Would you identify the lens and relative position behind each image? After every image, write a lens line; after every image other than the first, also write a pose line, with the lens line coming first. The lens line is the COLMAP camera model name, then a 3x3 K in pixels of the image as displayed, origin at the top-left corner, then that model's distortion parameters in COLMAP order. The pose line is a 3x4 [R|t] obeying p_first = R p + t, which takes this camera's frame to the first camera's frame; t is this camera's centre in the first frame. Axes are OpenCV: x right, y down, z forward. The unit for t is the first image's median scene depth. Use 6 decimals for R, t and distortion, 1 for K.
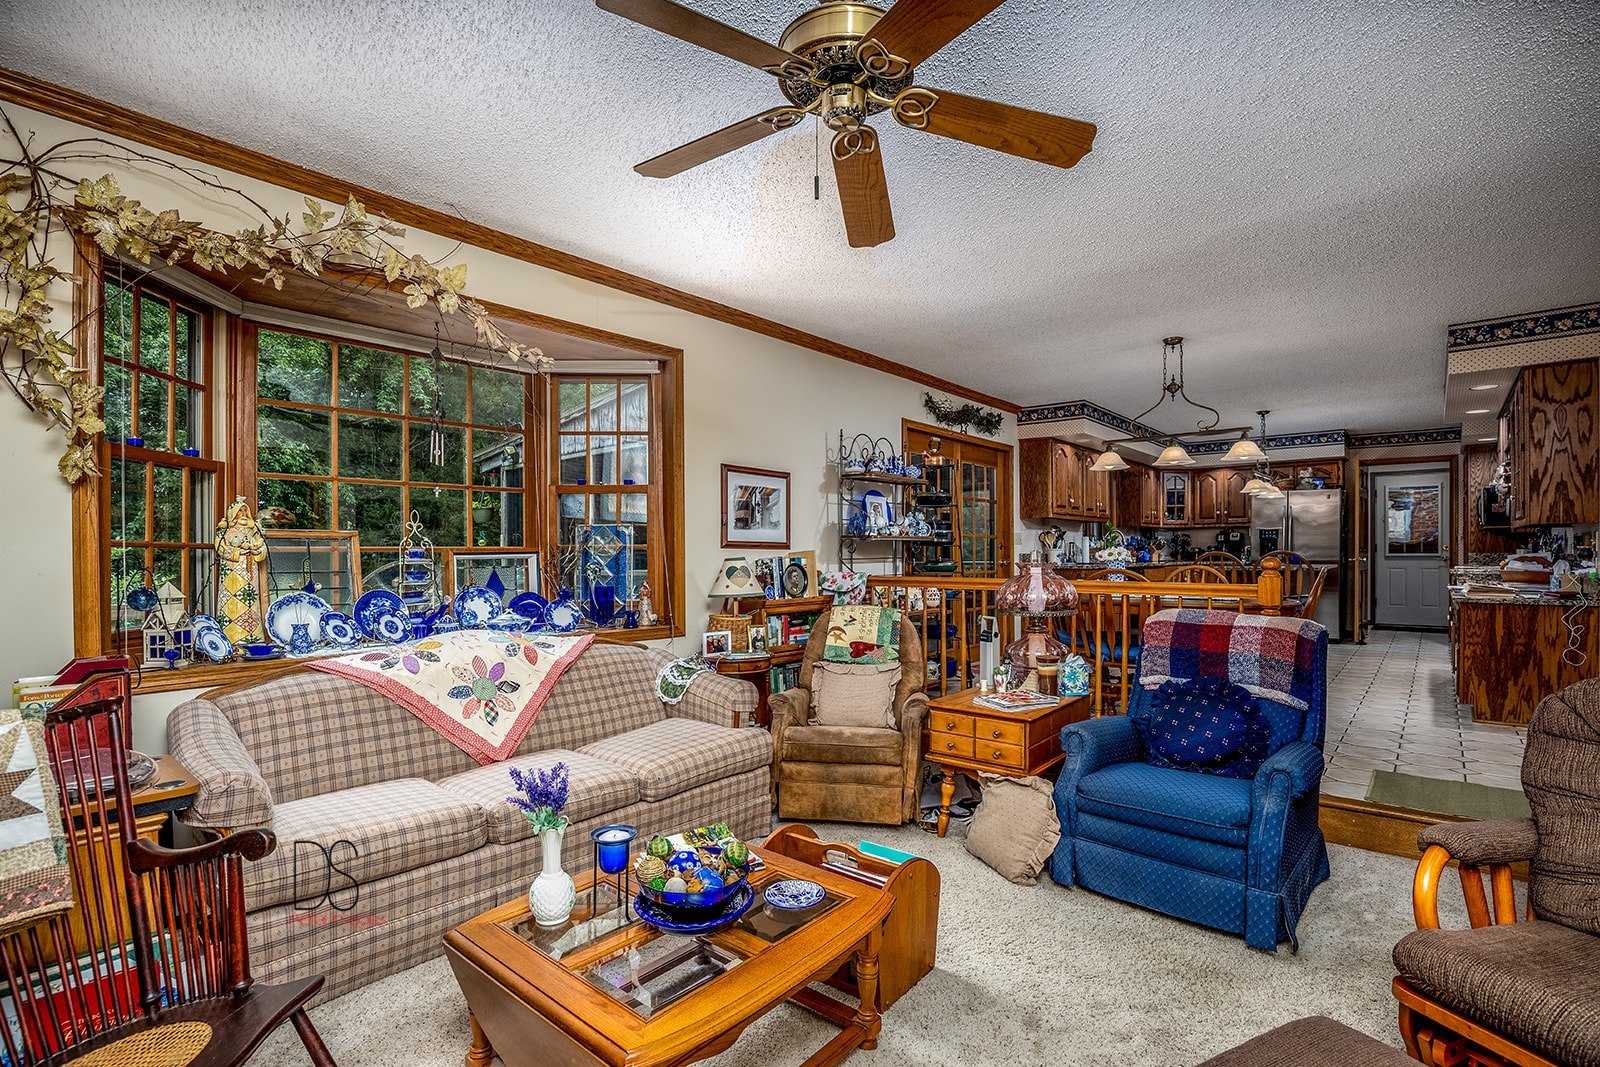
lens RADIAL K [[760.2, 0, 842.0], [0, 760.2, 557.2], [0, 0, 1]] dist [-0.024317, 0.002093]
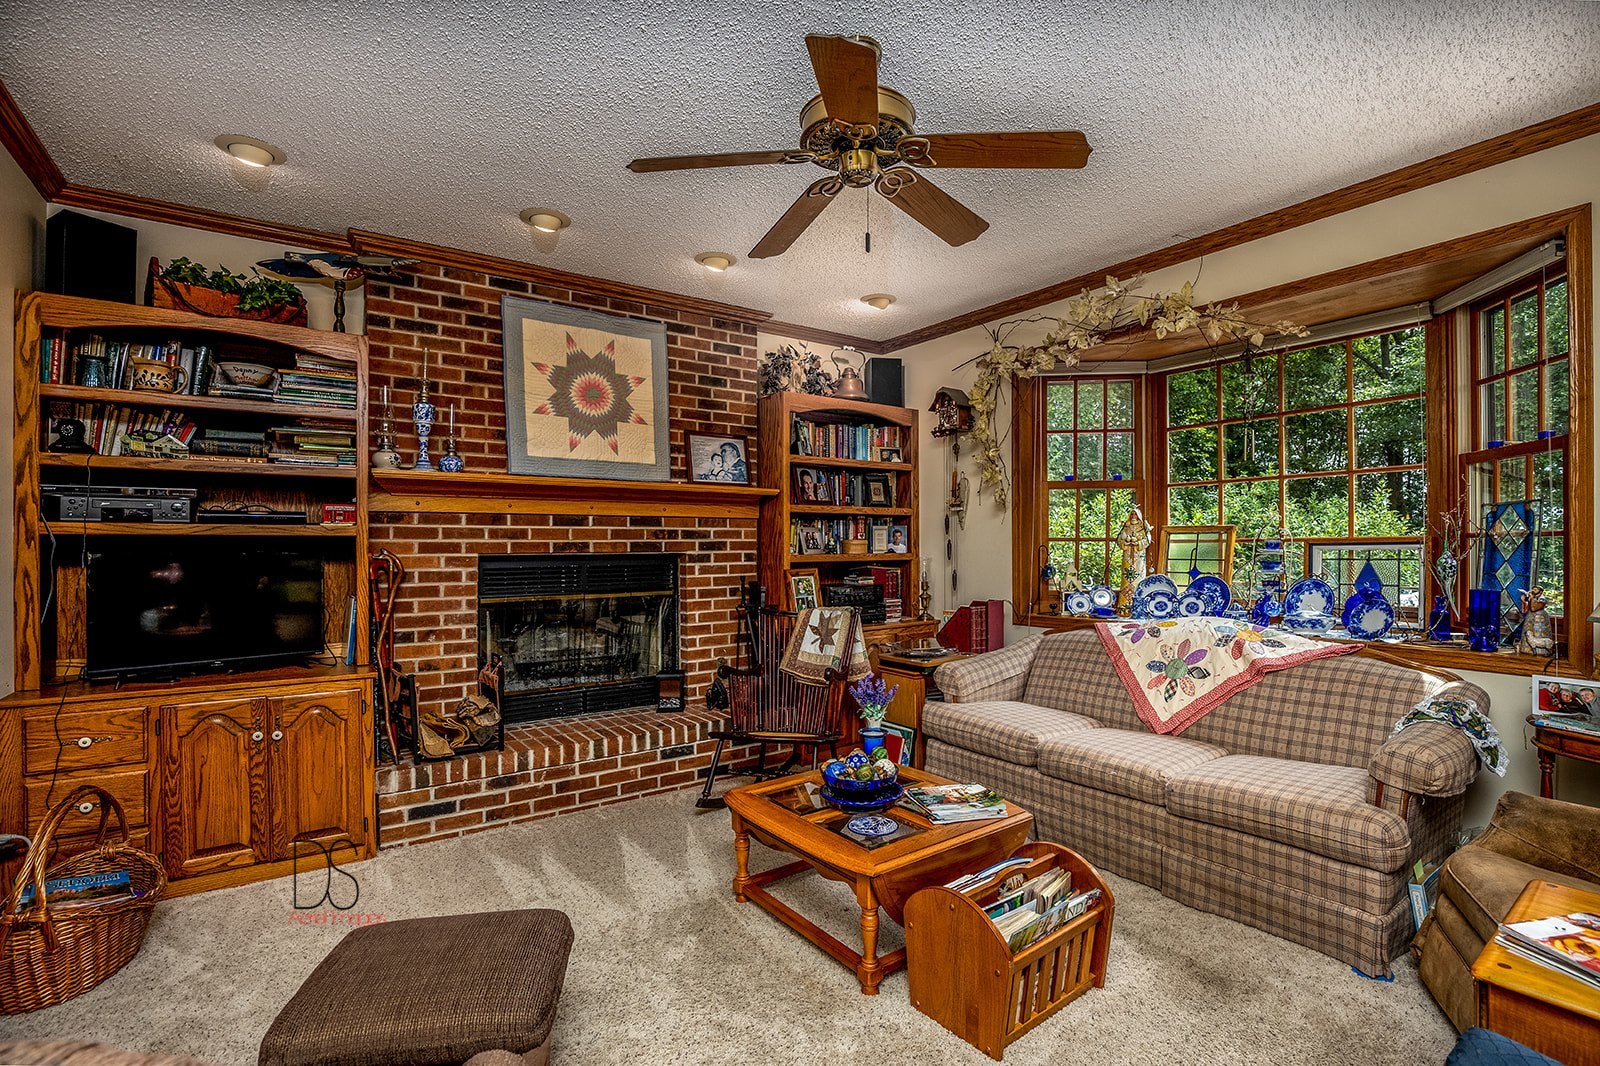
lens RADIAL K [[760.2, 0, 804.2], [0, 760.2, 542.2], [0, 0, 1]] dist [-0.024317, 0.002093]
pose [[-0.272093, -0.003347, -0.962265, 0.737401], [-0.005477, 0.999983, -0.001930, -0.003520], [0.962255, 0.004745, -0.272107, 0.794948]]
